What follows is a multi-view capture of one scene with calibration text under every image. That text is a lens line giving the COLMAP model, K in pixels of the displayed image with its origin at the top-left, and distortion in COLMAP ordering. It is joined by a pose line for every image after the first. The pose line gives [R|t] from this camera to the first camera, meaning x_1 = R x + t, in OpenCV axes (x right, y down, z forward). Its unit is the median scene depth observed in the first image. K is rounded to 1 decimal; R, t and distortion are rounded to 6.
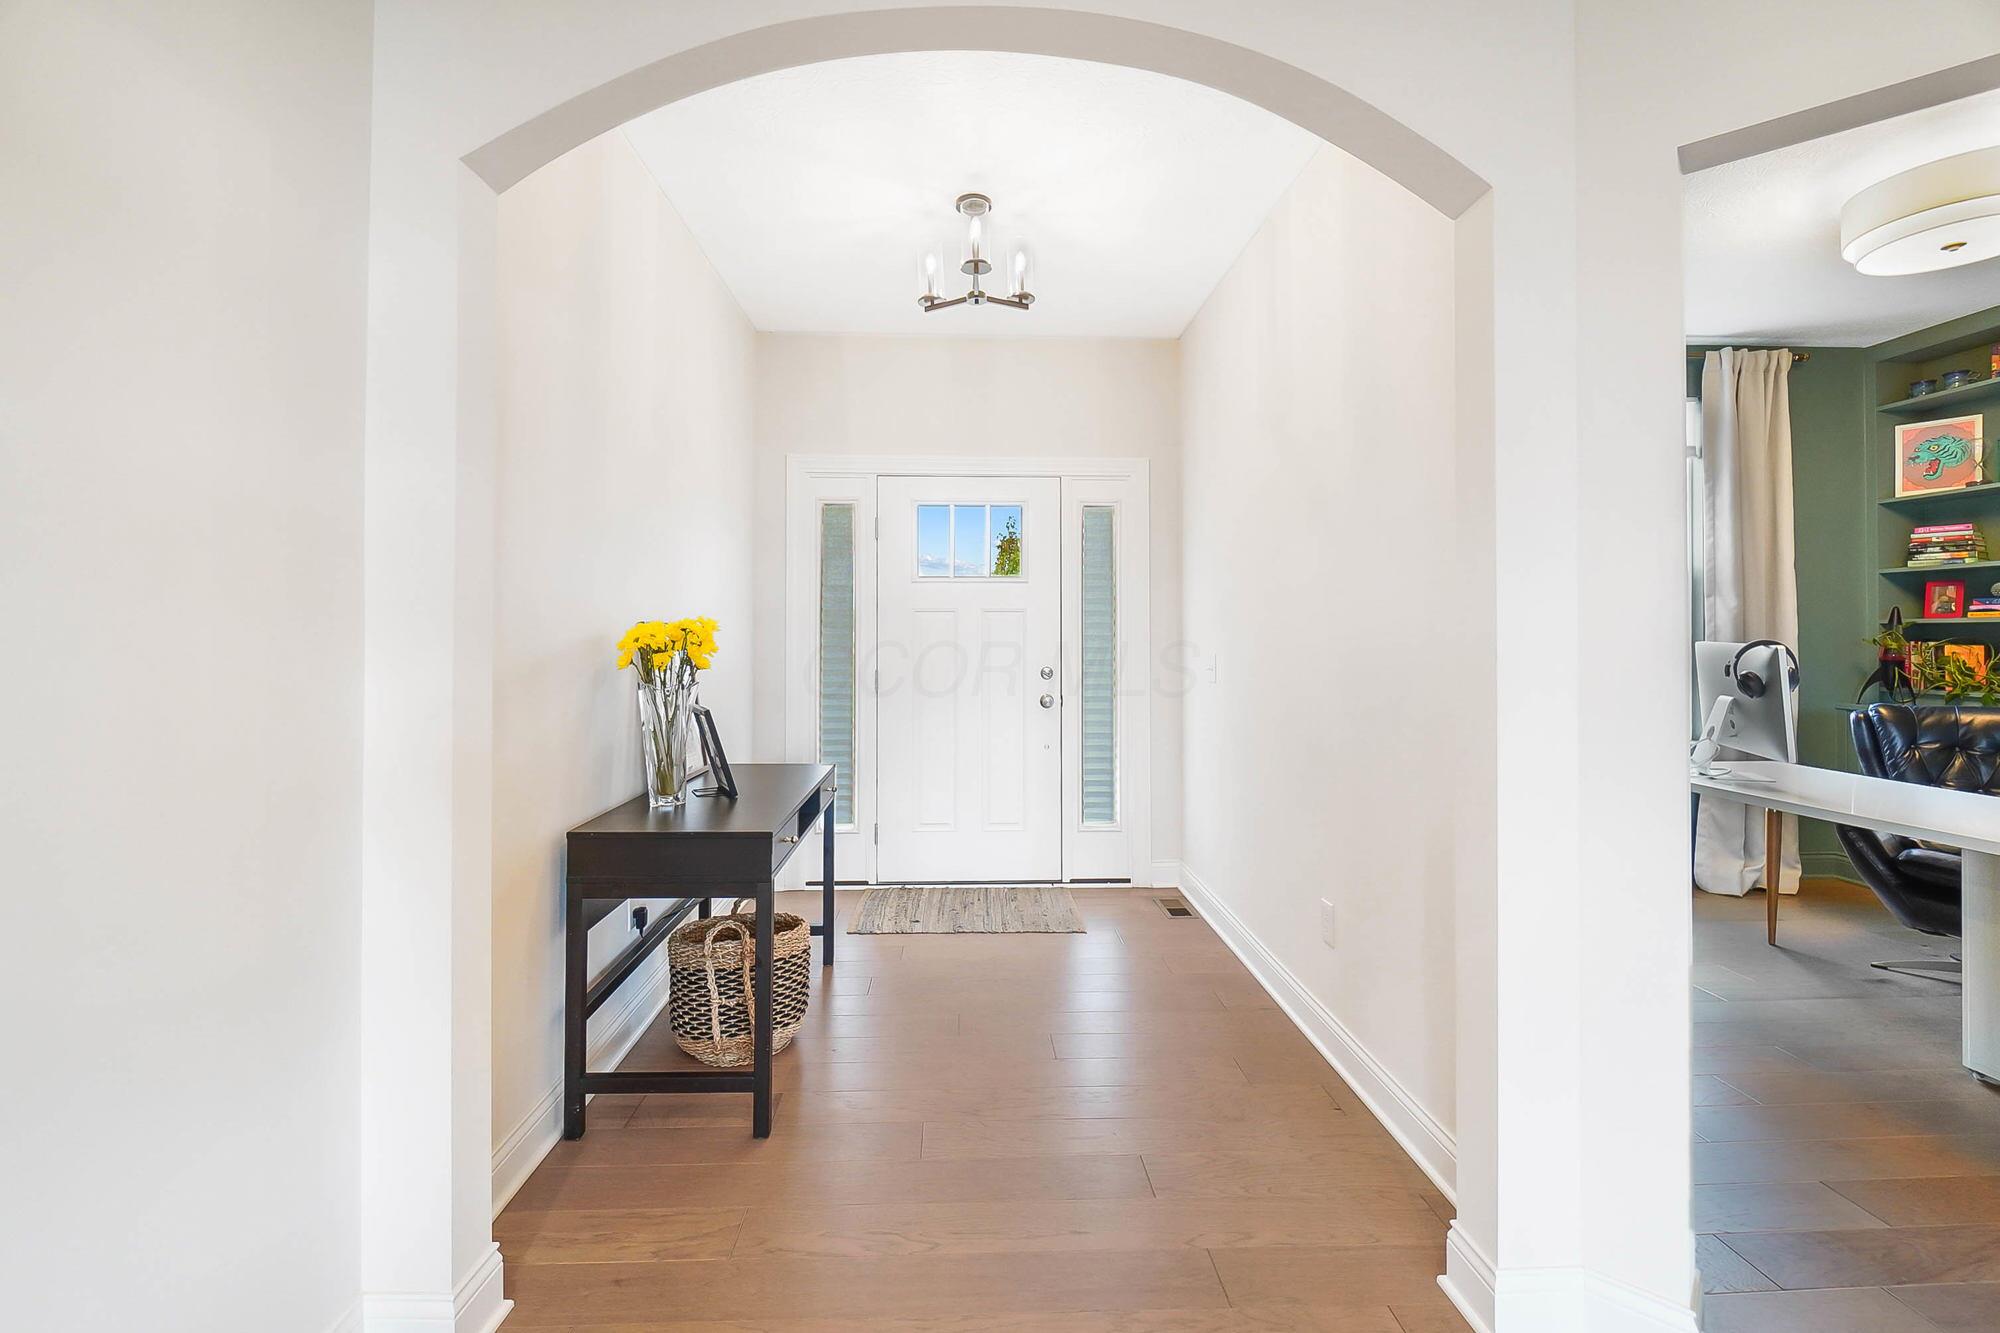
lens RADIAL K [[869.9, 0, 1003.6], [0, 869.9, 635.3], [0, 0, 1]] dist [-0.004537, -0.001608]
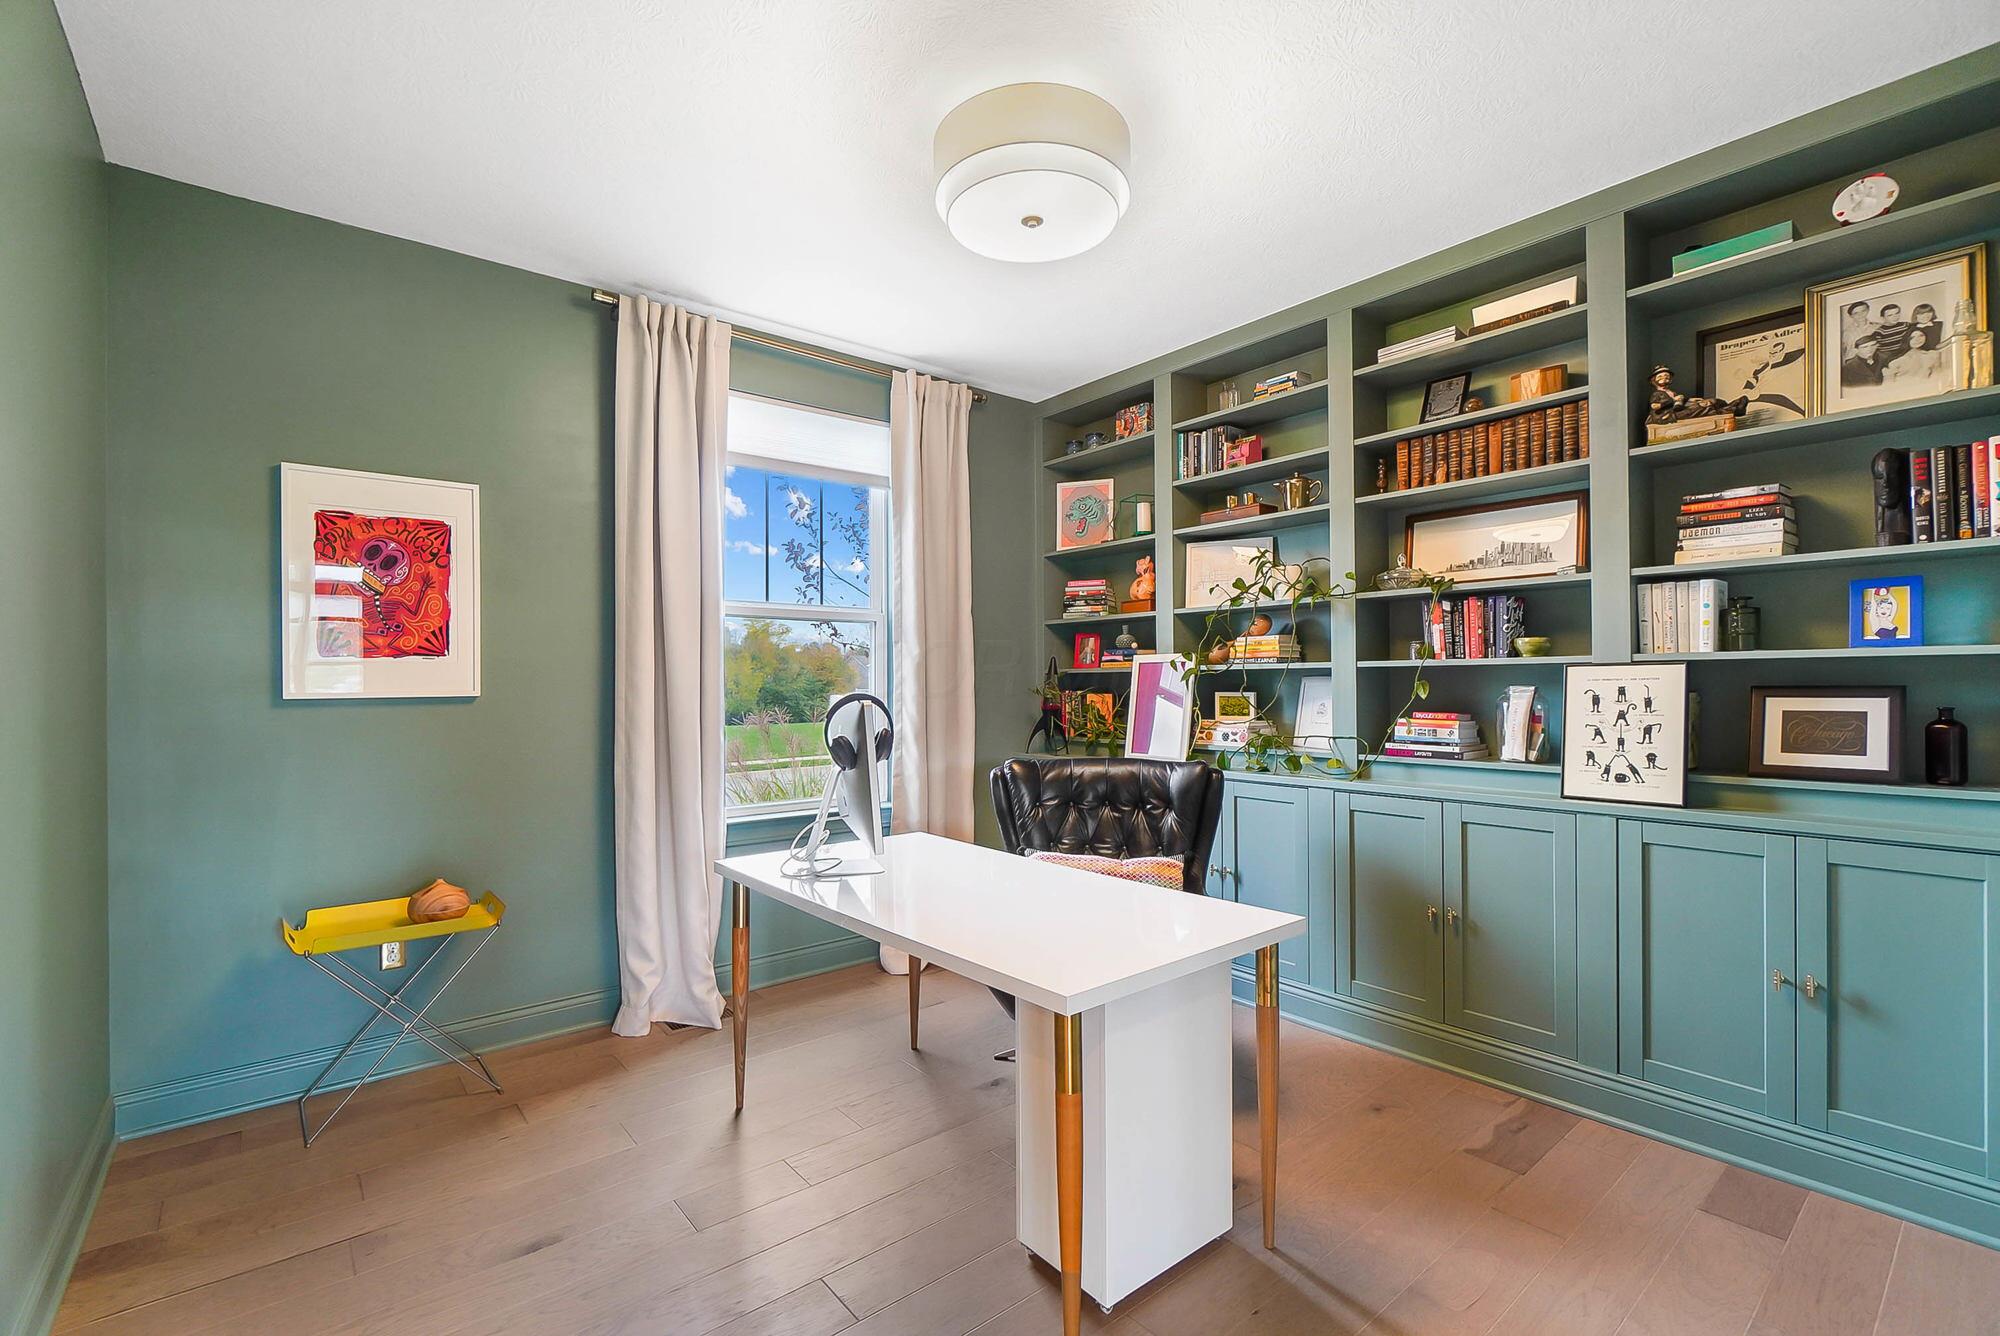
lens RADIAL K [[874.6, 0, 997.7], [0, 874.6, 683.7], [0, 0, 1]] dist [-0.002957, -0.001685]
pose [[0.800190, -0.006289, 0.599713, 0.366725], [0.007605, 0.999971, 0.000340, -0.002207], [-0.599698, 0.004289, 0.800215, 0.216160]]
